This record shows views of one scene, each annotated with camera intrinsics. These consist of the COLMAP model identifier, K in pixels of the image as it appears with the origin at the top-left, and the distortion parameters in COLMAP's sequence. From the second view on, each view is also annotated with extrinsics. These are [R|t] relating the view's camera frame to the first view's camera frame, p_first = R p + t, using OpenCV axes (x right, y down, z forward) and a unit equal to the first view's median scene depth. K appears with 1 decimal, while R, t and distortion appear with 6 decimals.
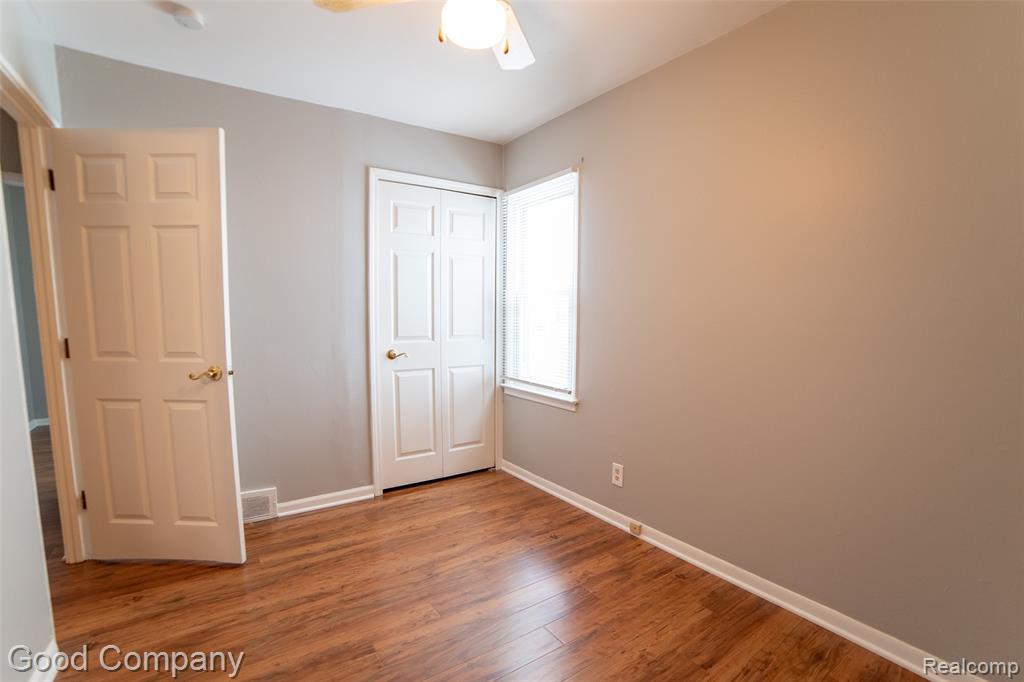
lens RADIAL K [[468.8, 0, 512.3], [0, 468.8, 387.7], [0, 0, 1]] dist [-0.111565, 0.045557]
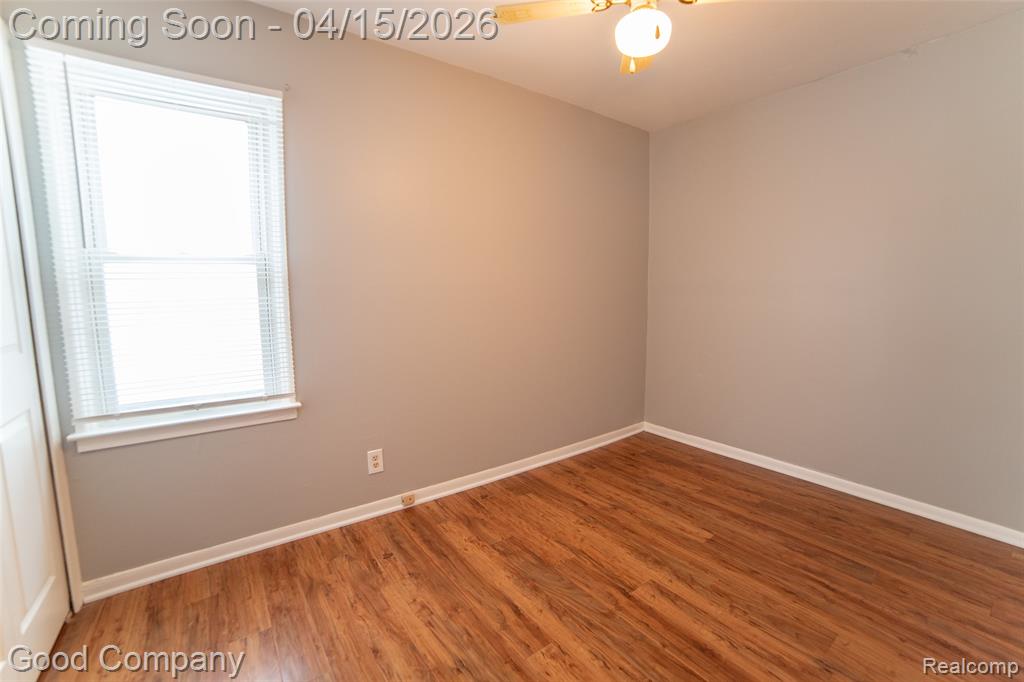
lens RADIAL K [[447.5, 0, 508.7], [0, 447.5, 323.6], [0, 0, 1]] dist [-0.099876, 0.031596]
pose [[-0.041347, -0.081295, 0.995832, -0.664563], [0.165559, 0.982349, 0.087068, -0.120506], [-0.985333, 0.168469, -0.027158, 0.743719]]
